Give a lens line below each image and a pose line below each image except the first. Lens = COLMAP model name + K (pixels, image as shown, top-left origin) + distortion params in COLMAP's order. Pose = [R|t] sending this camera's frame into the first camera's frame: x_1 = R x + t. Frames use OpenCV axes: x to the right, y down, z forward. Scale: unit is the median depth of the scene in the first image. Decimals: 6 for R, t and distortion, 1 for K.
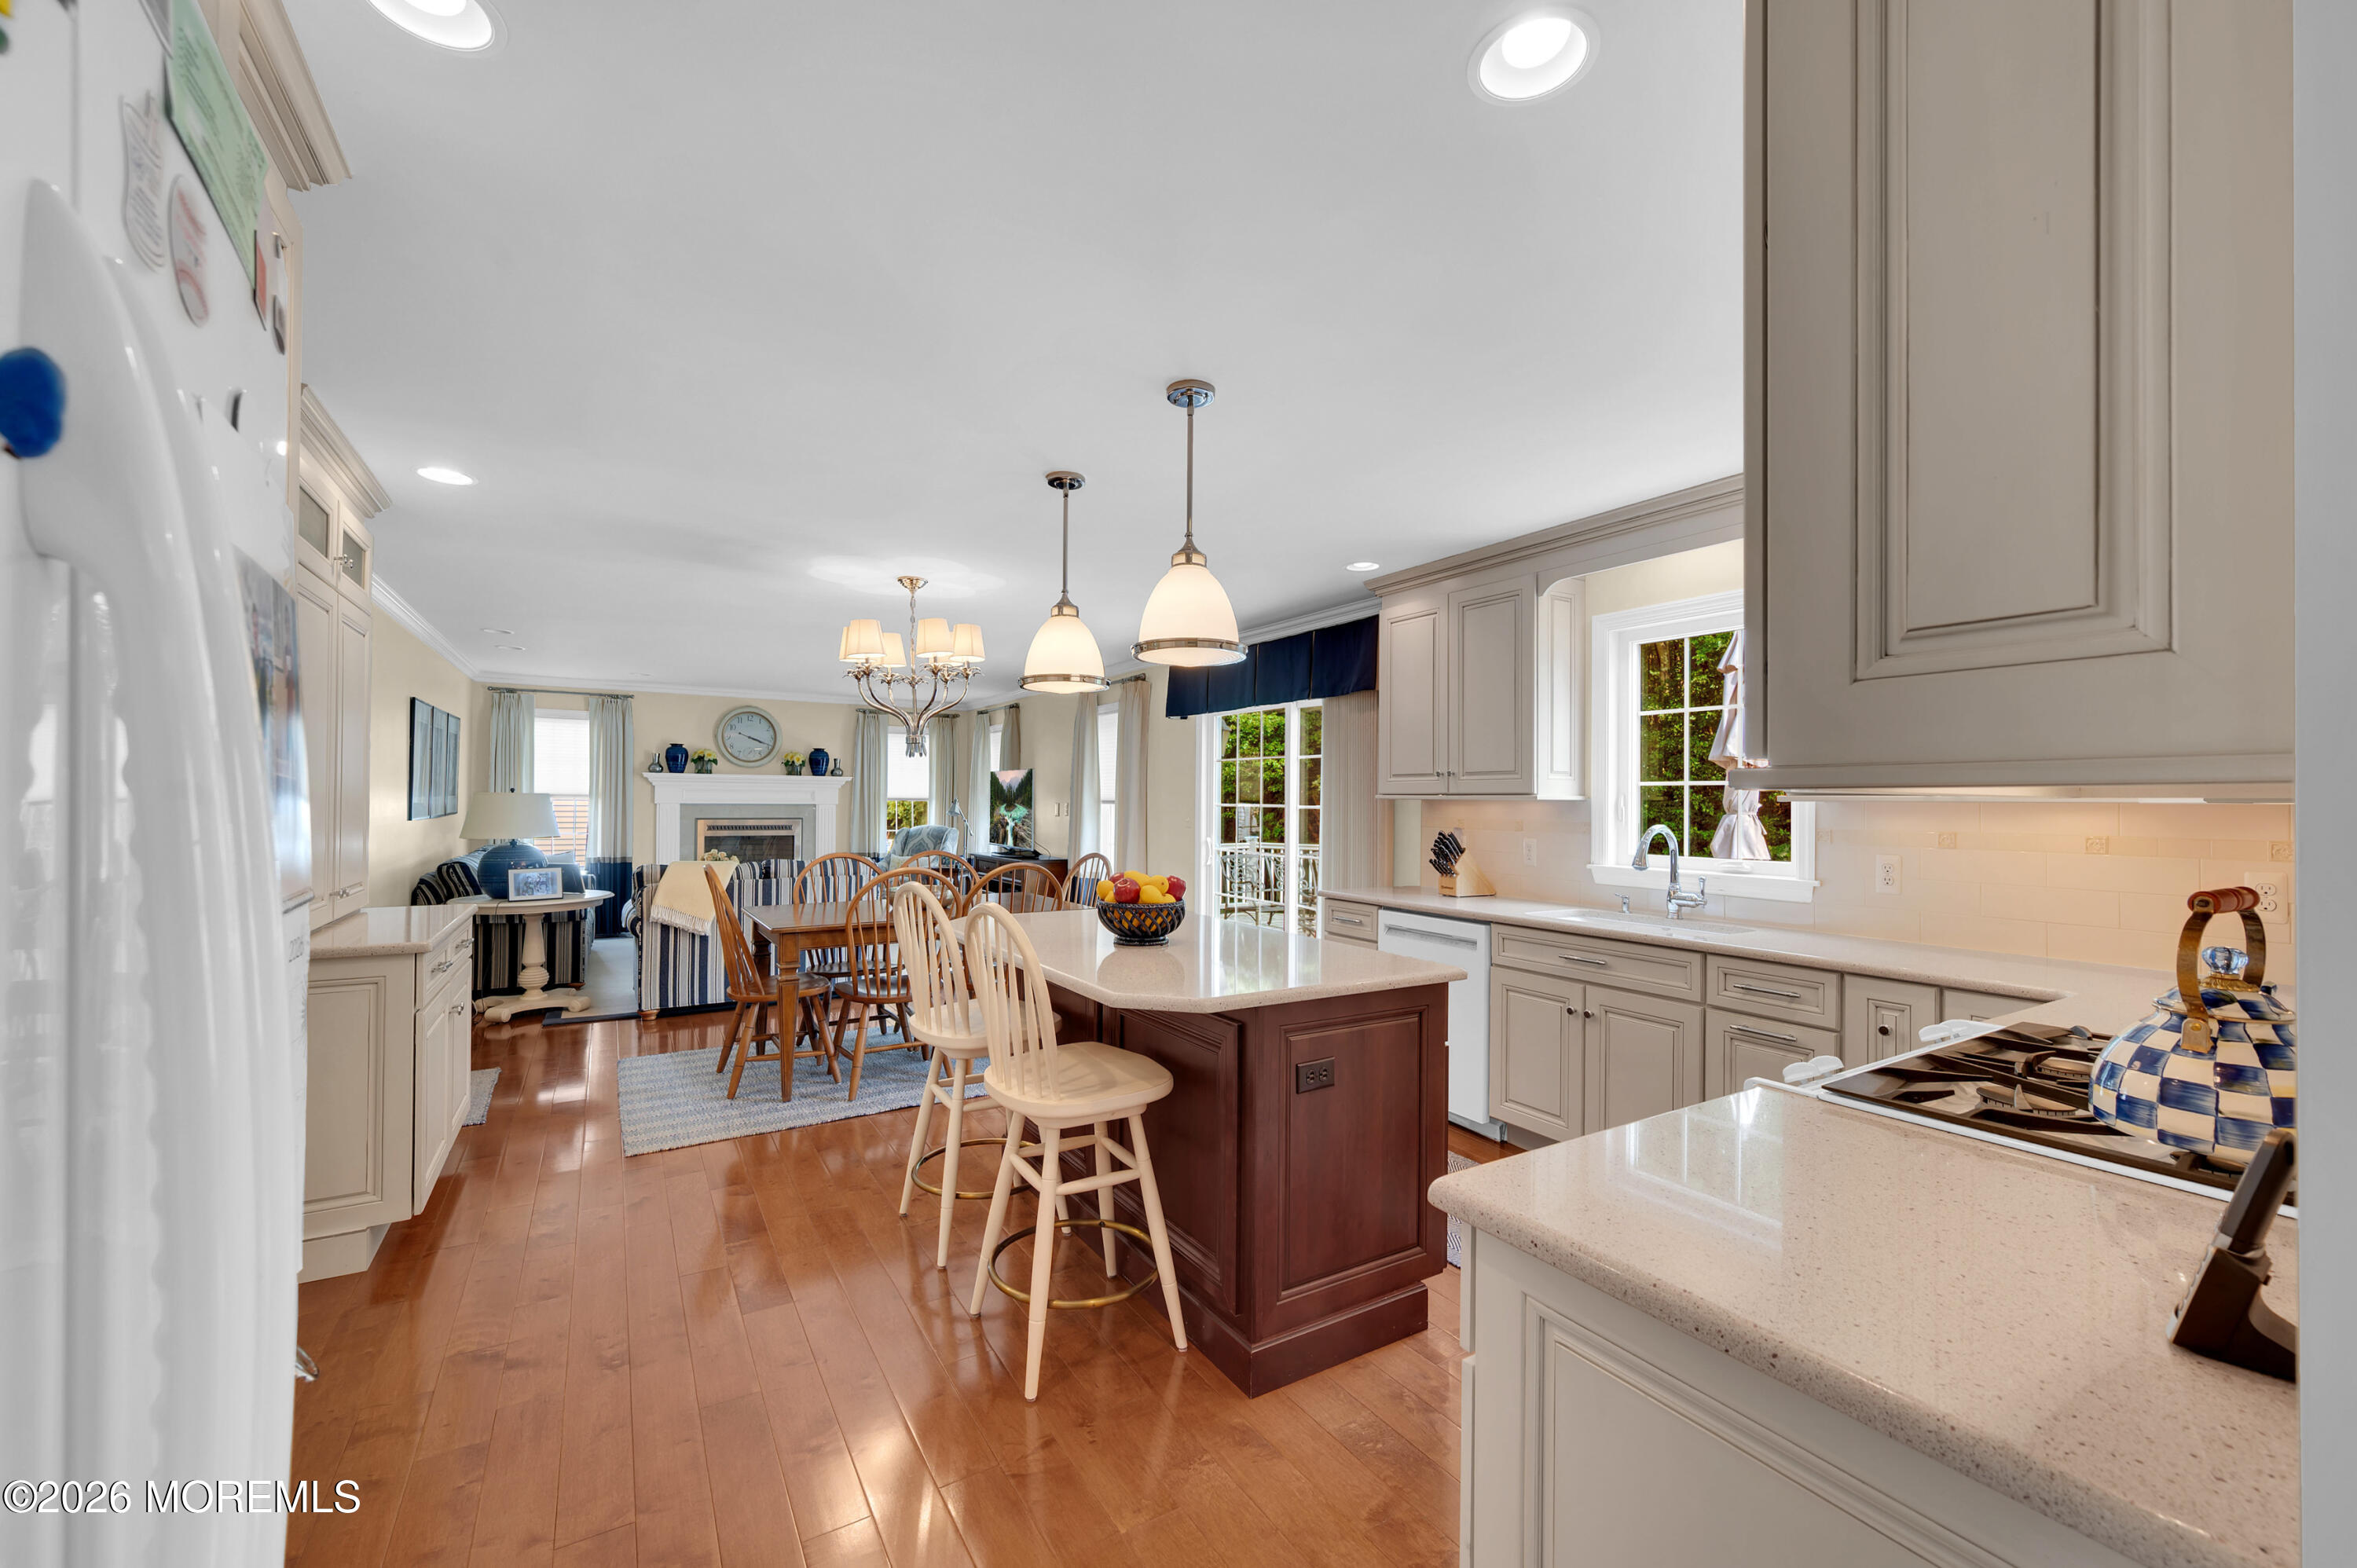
lens RADIAL K [[937.1, 0, 1183.6], [0, 937.1, 792.7], [0, 0, 1]] dist [0.001140, -0.007450]
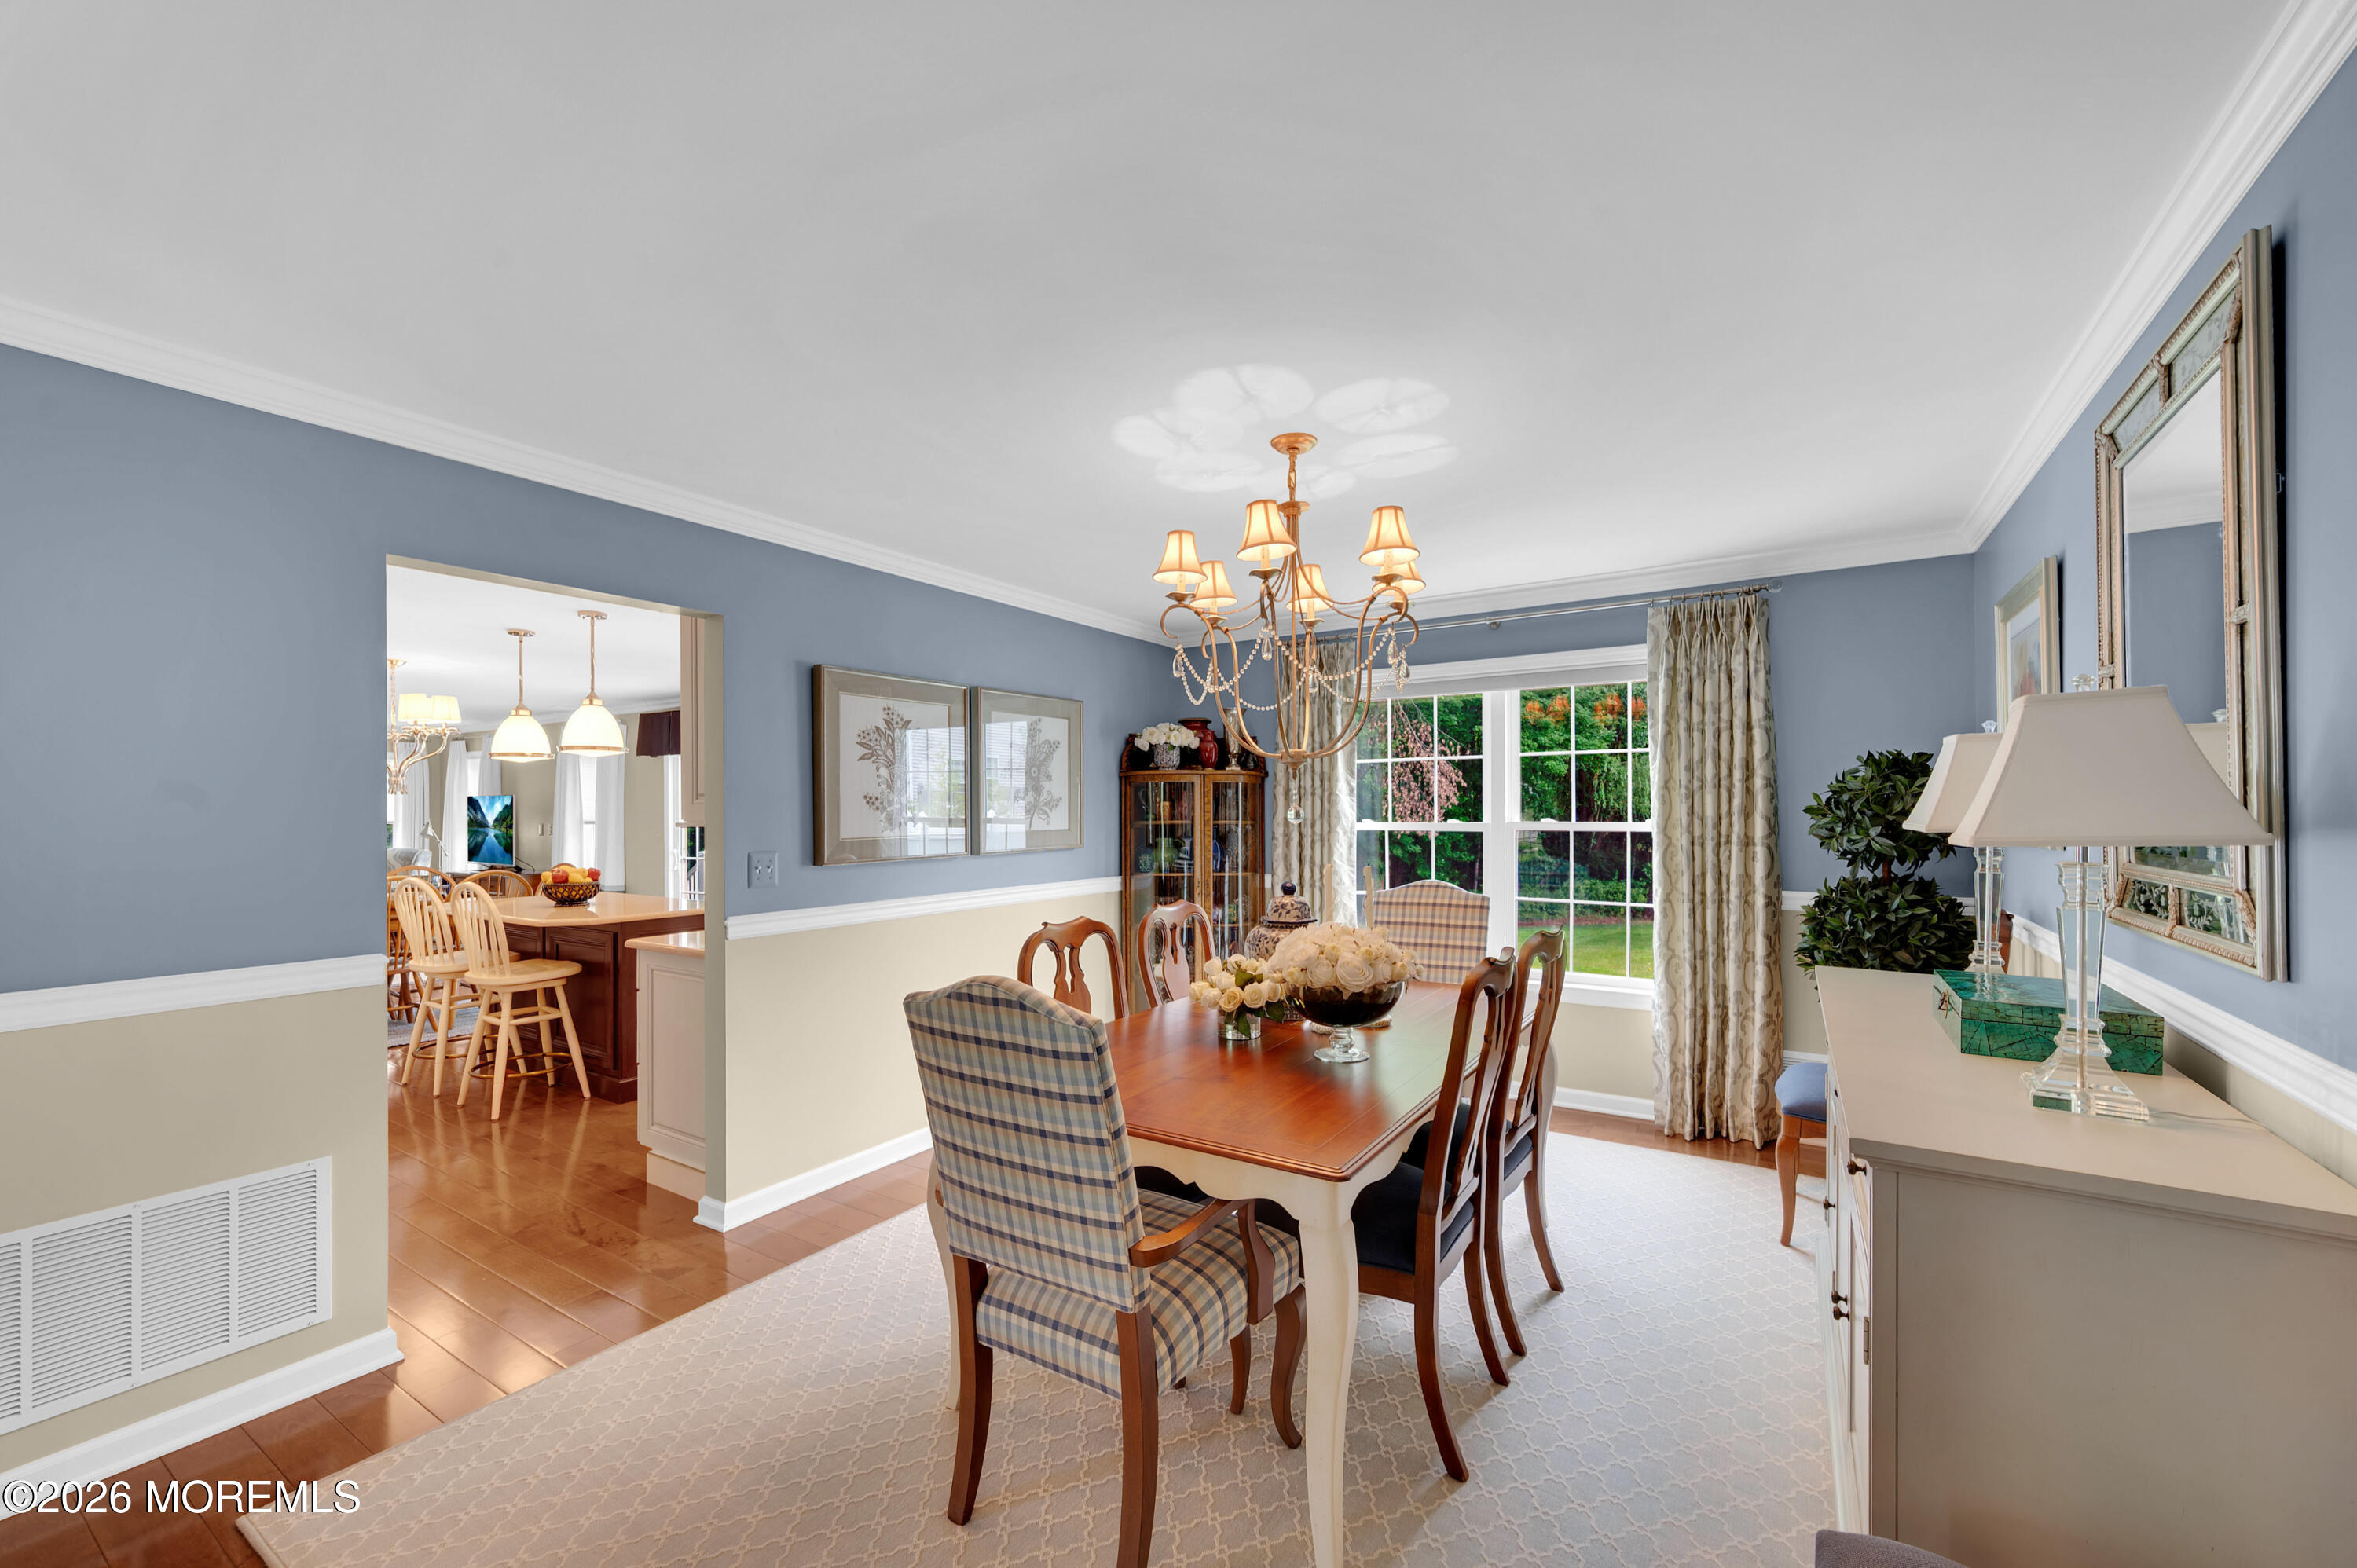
lens RADIAL K [[935.5, 0, 1178.5], [0, 935.5, 790.8], [0, 0, 1]] dist [0.002620, 0.000035]
pose [[0.902175, -0.005911, 0.431330, 0.178821], [0.010906, 0.999899, -0.009110, -0.024907], [-0.431233, 0.012923, 0.902148, -0.879407]]
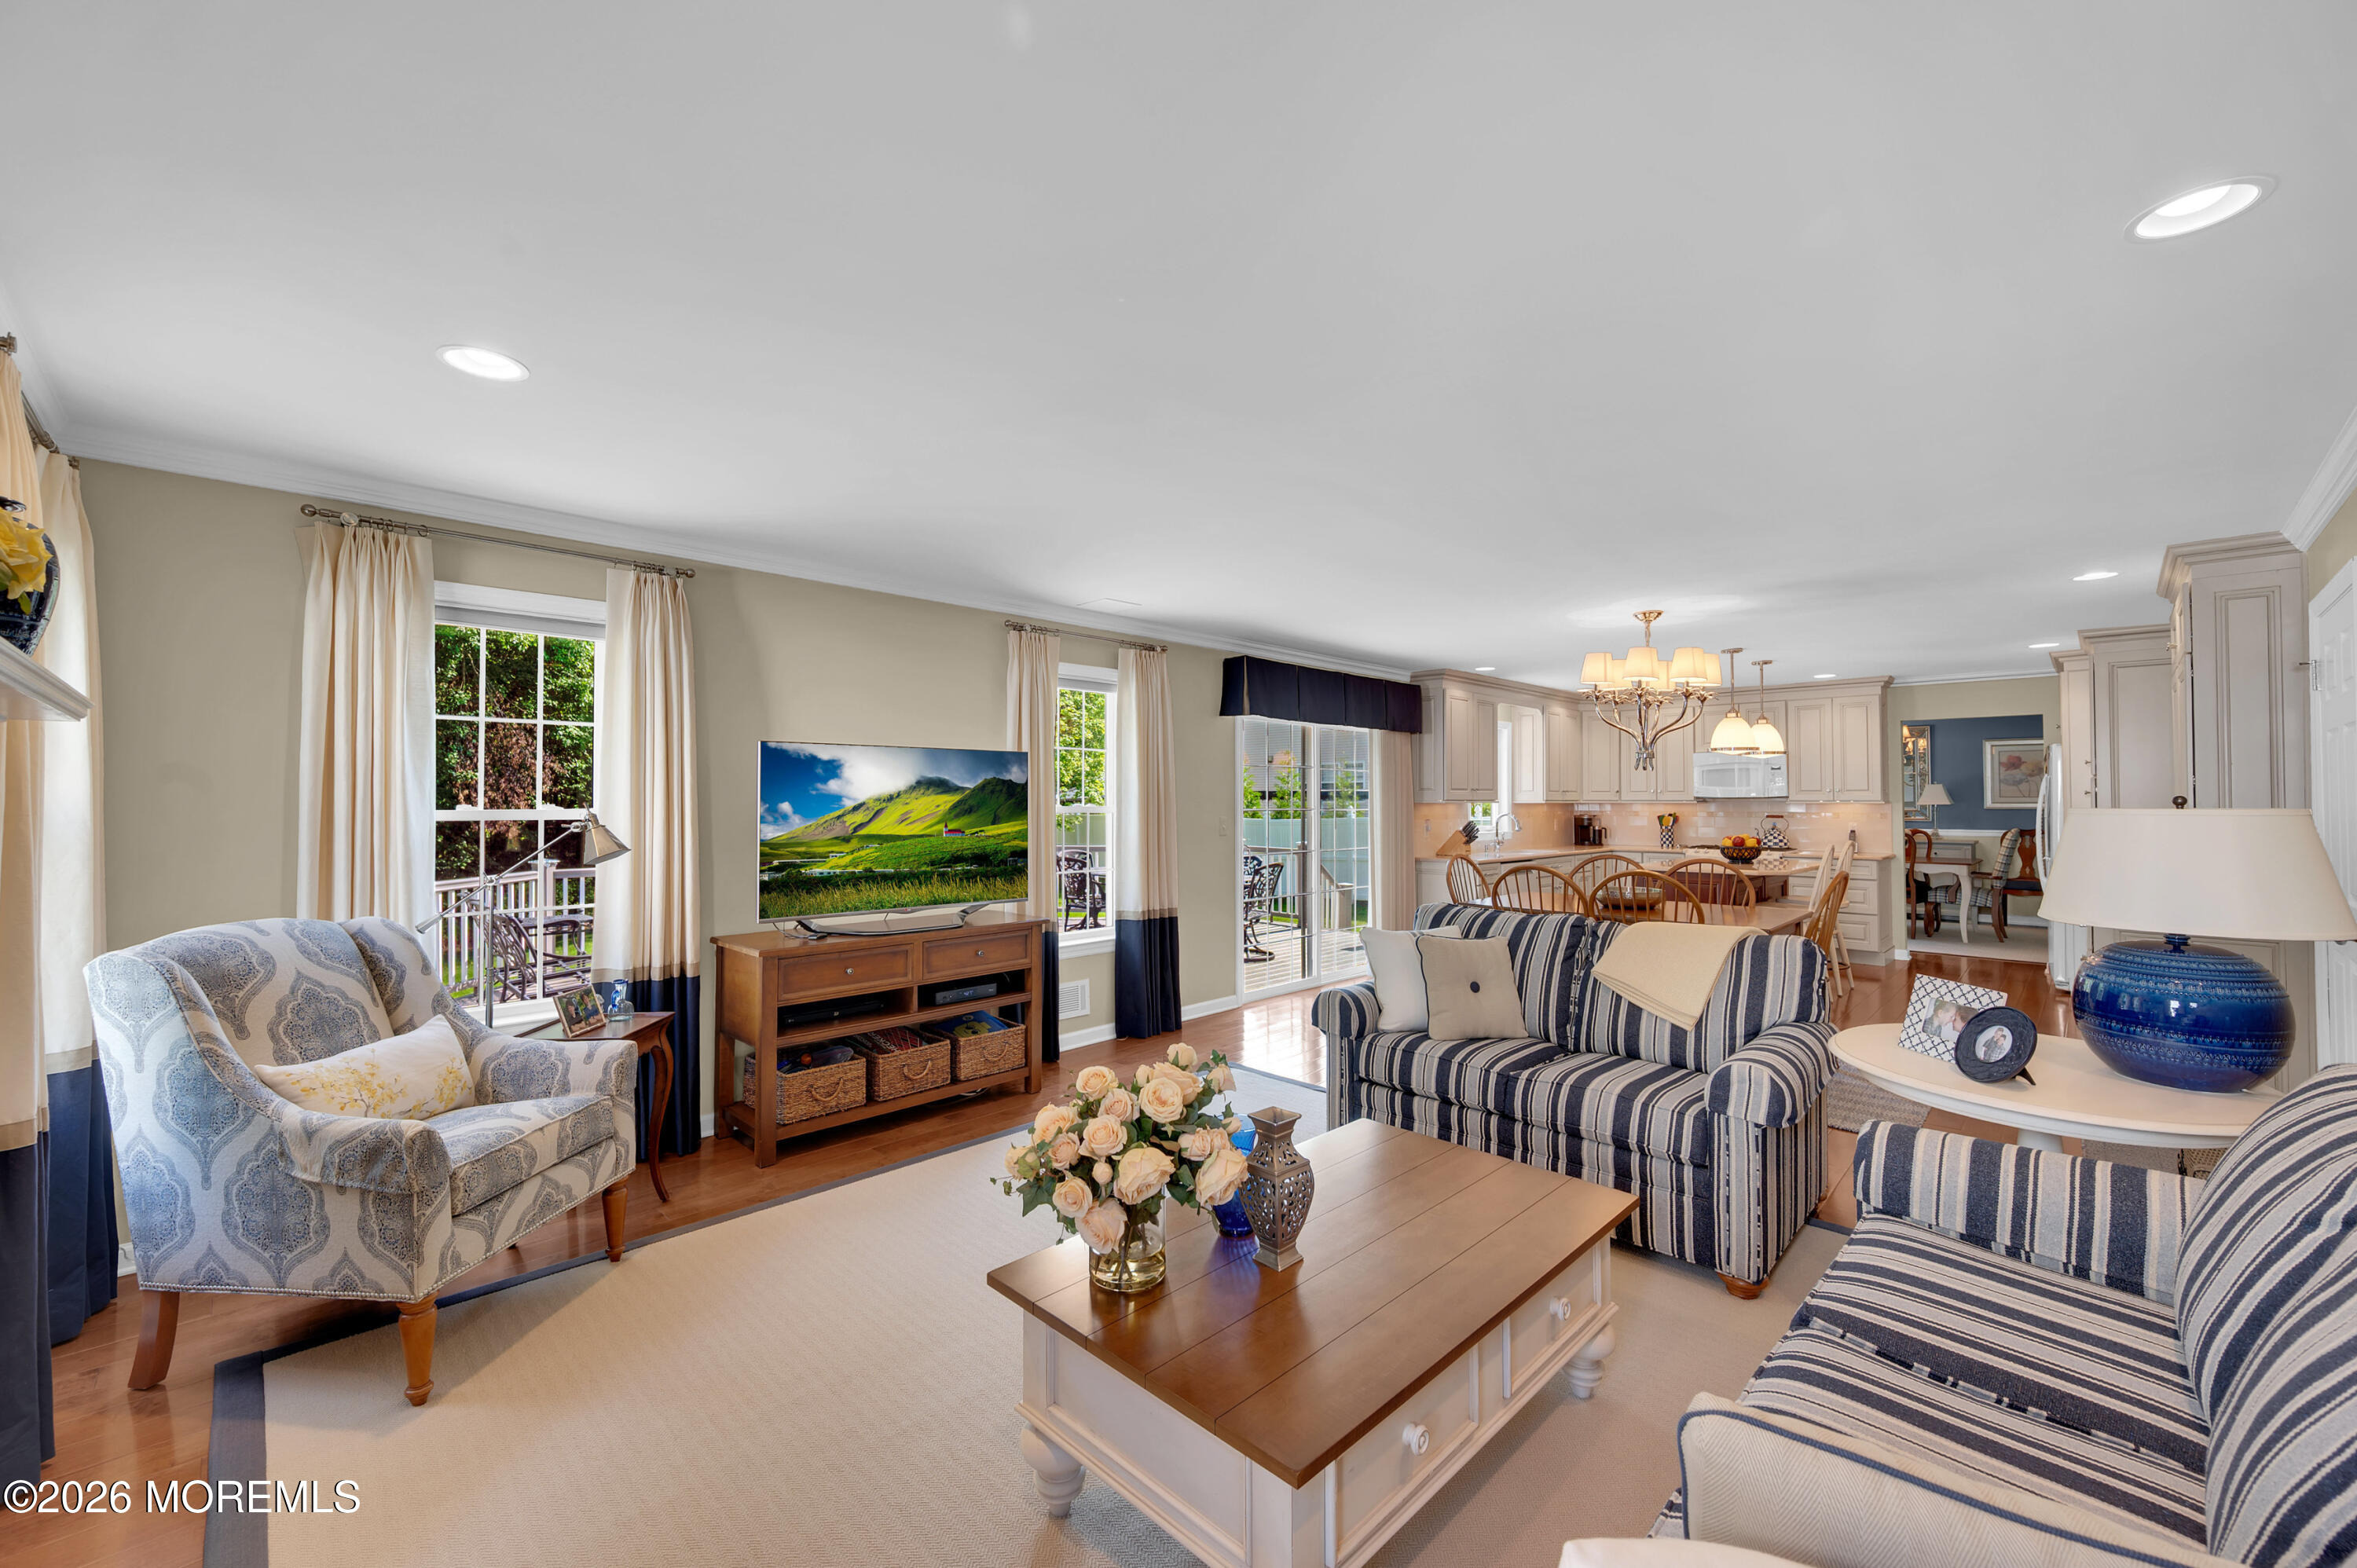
lens RADIAL K [[957.8, 0, 1180.8], [0, 957.8, 777.7], [0, 0, 1]] dist [-0.003667, -0.000396]
pose [[-0.243500, 0.016724, 0.969757, -1.638545], [-0.005253, 0.999814, -0.018561, -0.005680], [-0.969887, -0.009613, -0.243367, 2.345927]]
